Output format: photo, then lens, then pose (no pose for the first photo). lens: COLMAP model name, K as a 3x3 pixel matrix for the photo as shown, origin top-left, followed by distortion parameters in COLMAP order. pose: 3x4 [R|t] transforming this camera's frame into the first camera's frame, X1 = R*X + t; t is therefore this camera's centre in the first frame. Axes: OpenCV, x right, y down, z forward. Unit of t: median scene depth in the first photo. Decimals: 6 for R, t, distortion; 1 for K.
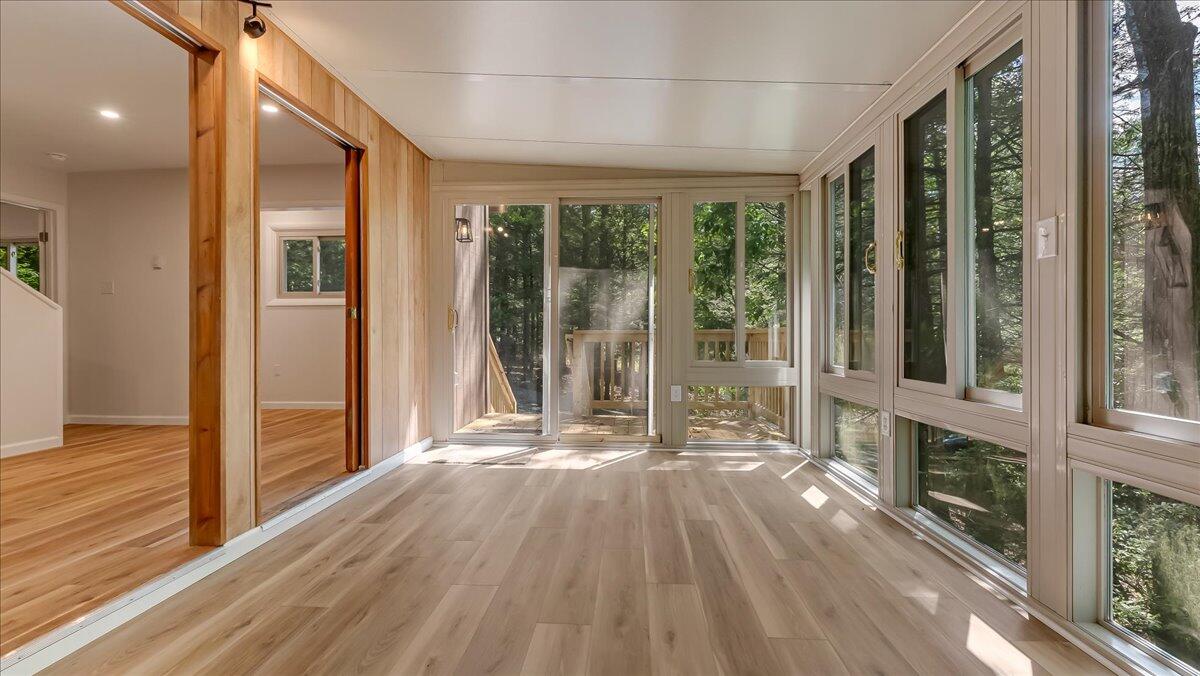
lens RADIAL K [[509.4, 0, 595.7], [0, 509.4, 331.7], [0, 0, 1]] dist [0.003865, 0.000383]
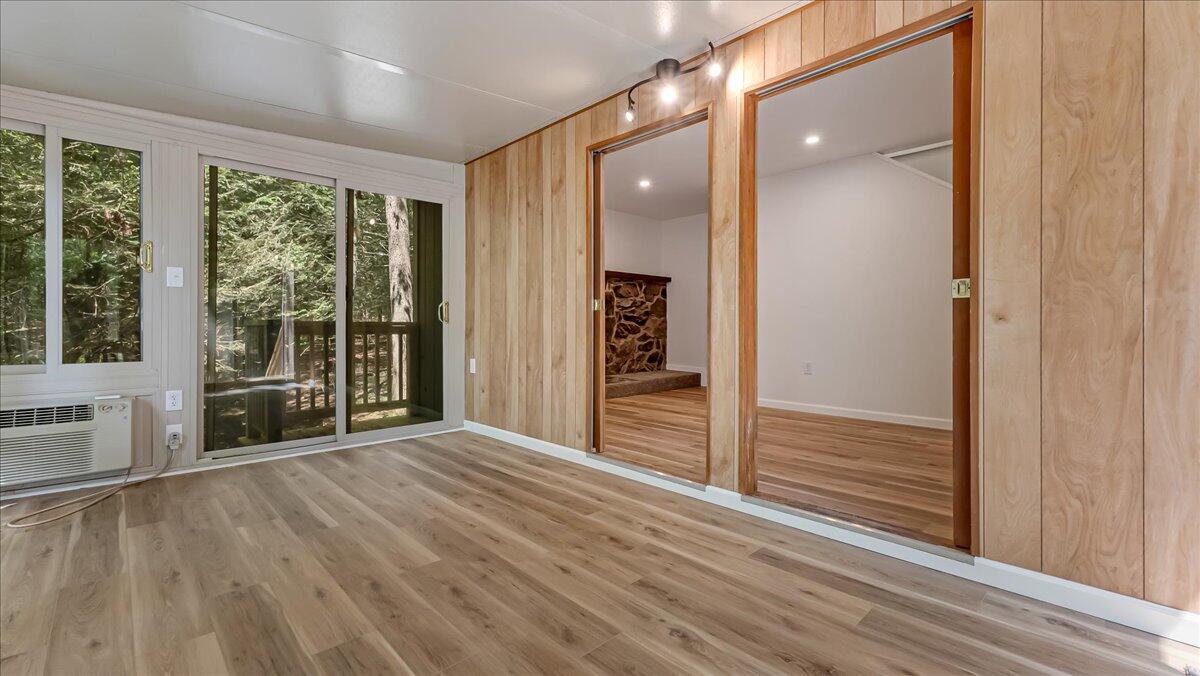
lens RADIAL K [[509.4, 0, 595.7], [0, 509.4, 331.7], [0, 0, 1]] dist [0.003865, 0.000383]
pose [[-0.678242, 0.010823, -0.734759, 0.365014], [0.005329, 0.999938, 0.009809, 0.007193], [0.734819, 0.002738, -0.678257, 1.448808]]
